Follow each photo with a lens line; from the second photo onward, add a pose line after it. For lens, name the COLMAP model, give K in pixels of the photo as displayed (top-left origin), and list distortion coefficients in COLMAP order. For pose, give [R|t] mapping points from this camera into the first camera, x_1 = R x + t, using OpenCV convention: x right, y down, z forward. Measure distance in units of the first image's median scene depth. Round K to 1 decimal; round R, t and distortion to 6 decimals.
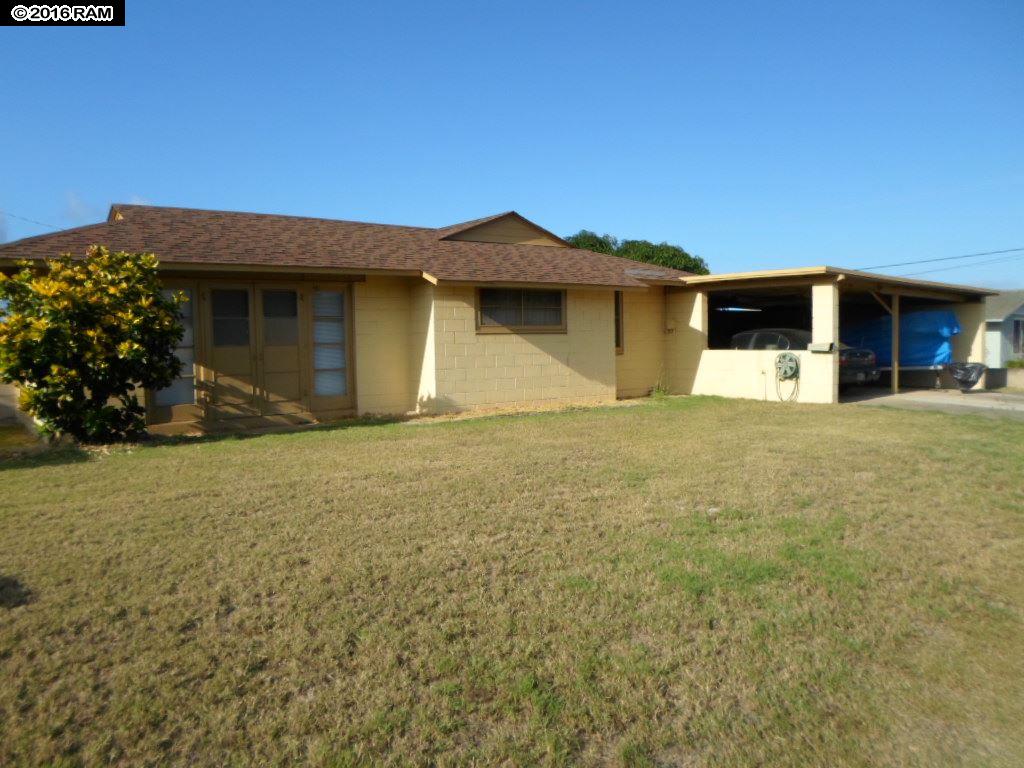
lens RADIAL K [[832.8, 0, 512.0], [0, 832.8, 384.0], [0, 0, 1]] dist [-0.016554, 0.000279]
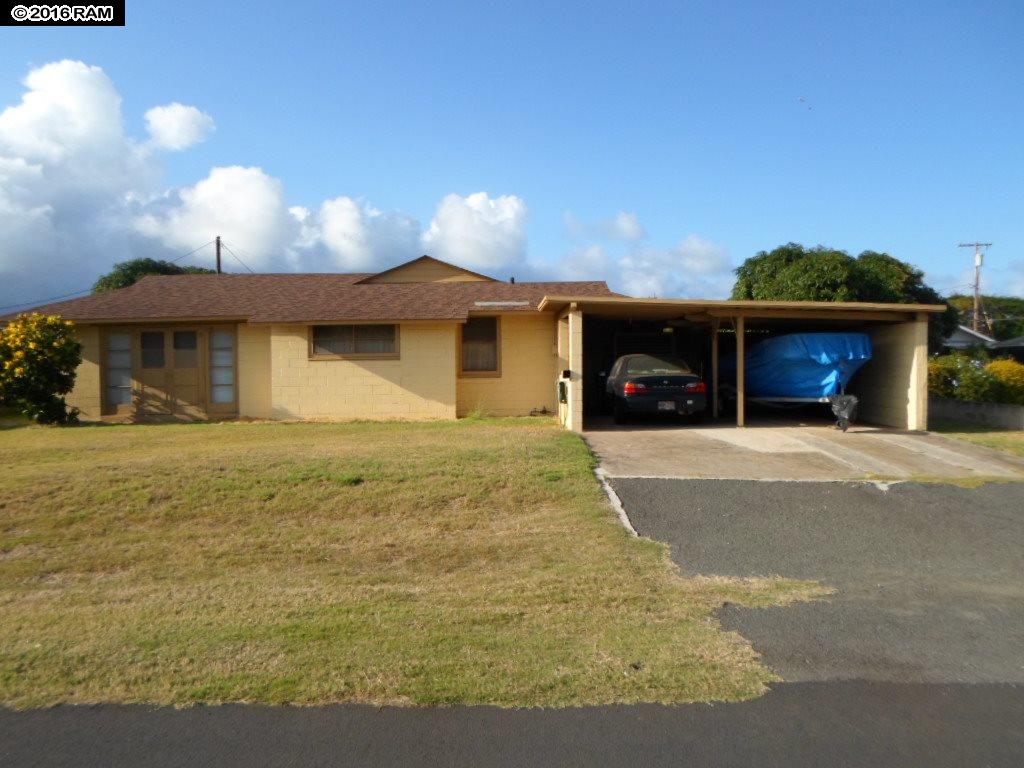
lens RADIAL K [[864.0, 0, 513.0], [0, 864.0, 414.8], [0, 0, 1]] dist [-0.067243, 0.003347]
pose [[0.806805, 0.047978, -0.588867, 1.203454], [-0.033322, 0.998806, 0.035722, -0.039551], [0.589878, -0.009199, 0.807440, 0.112055]]
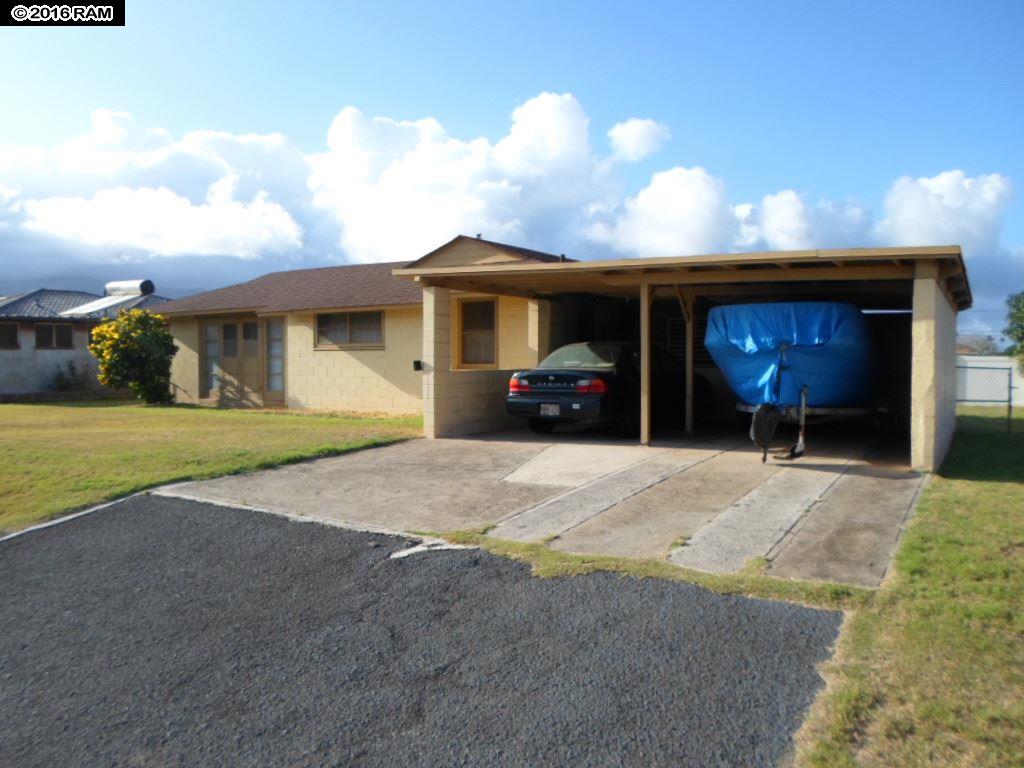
lens RADIAL K [[832.8, 0, 512.0], [0, 832.8, 384.0], [0, 0, 1]] dist [-0.016554, 0.000279]
pose [[0.352648, 0.044567, -0.934694, 1.510225], [-0.050076, 0.998333, 0.028708, -0.070701], [0.934415, 0.036681, 0.354292, 0.982331]]
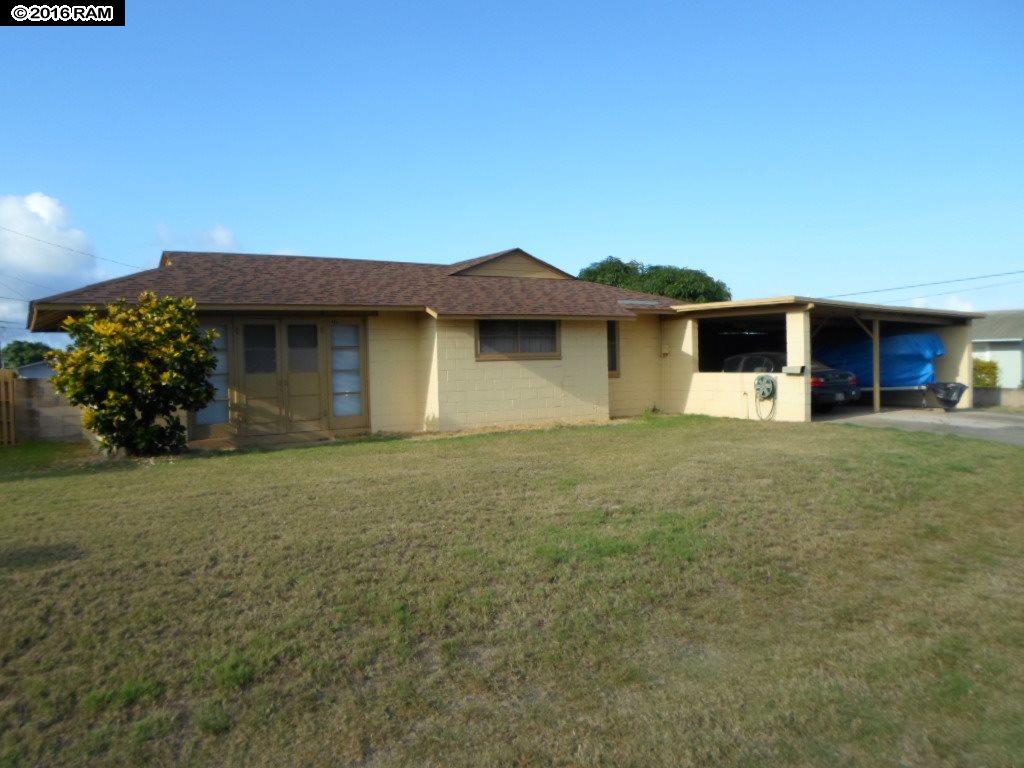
lens RADIAL K [[836.1, 0, 512.0], [0, 836.1, 384.0], [0, 0, 1]] dist [-0.031869, -0.006207]
pose [[0.997777, -0.005137, -0.066438, 0.094239], [0.003584, 0.999718, -0.023467, -0.002113], [0.066540, 0.023177, 0.997515, -0.143871]]
